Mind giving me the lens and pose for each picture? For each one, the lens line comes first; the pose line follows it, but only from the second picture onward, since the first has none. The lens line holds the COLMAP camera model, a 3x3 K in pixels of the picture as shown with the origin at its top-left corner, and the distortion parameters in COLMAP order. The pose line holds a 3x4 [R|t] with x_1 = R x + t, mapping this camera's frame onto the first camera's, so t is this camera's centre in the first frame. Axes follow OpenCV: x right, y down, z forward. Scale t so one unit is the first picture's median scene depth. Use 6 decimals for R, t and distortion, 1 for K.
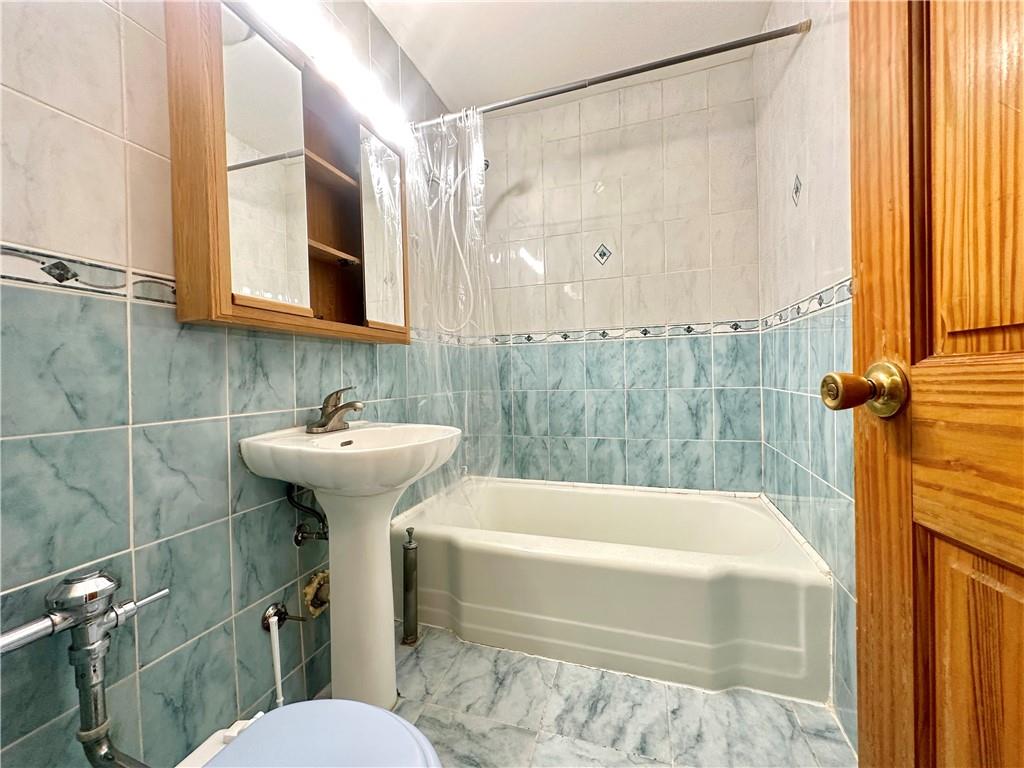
lens RADIAL K [[409.7, 0, 511.4], [0, 409.7, 383.3], [0, 0, 1]] dist [-0.003690, 0.000560]
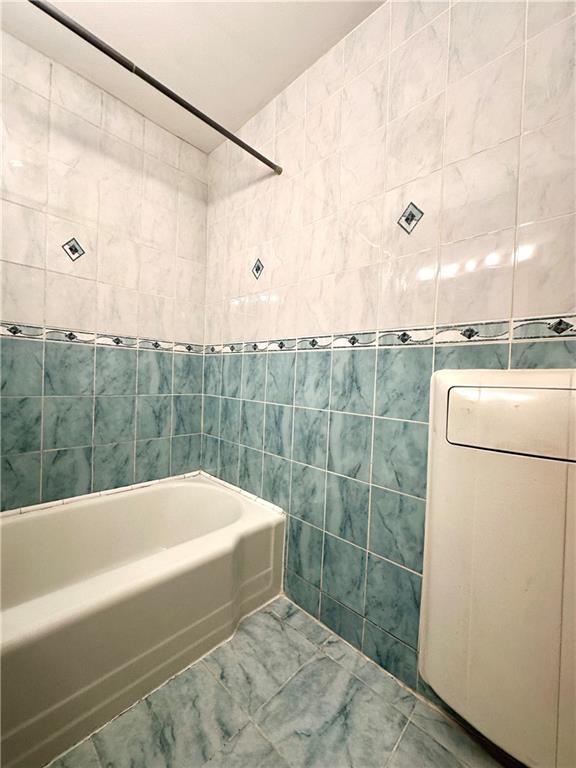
lens RADIAL K [[307.3, 0, 288.9], [0, 307.3, 384.4], [0, 0, 1]] dist [-0.003690, 0.000560]
pose [[0.426891, 0.024396, 0.903974, -0.198207], [-0.032239, 0.999411, -0.011748, -0.019886], [-0.903728, -0.024128, 0.427427, 0.274494]]
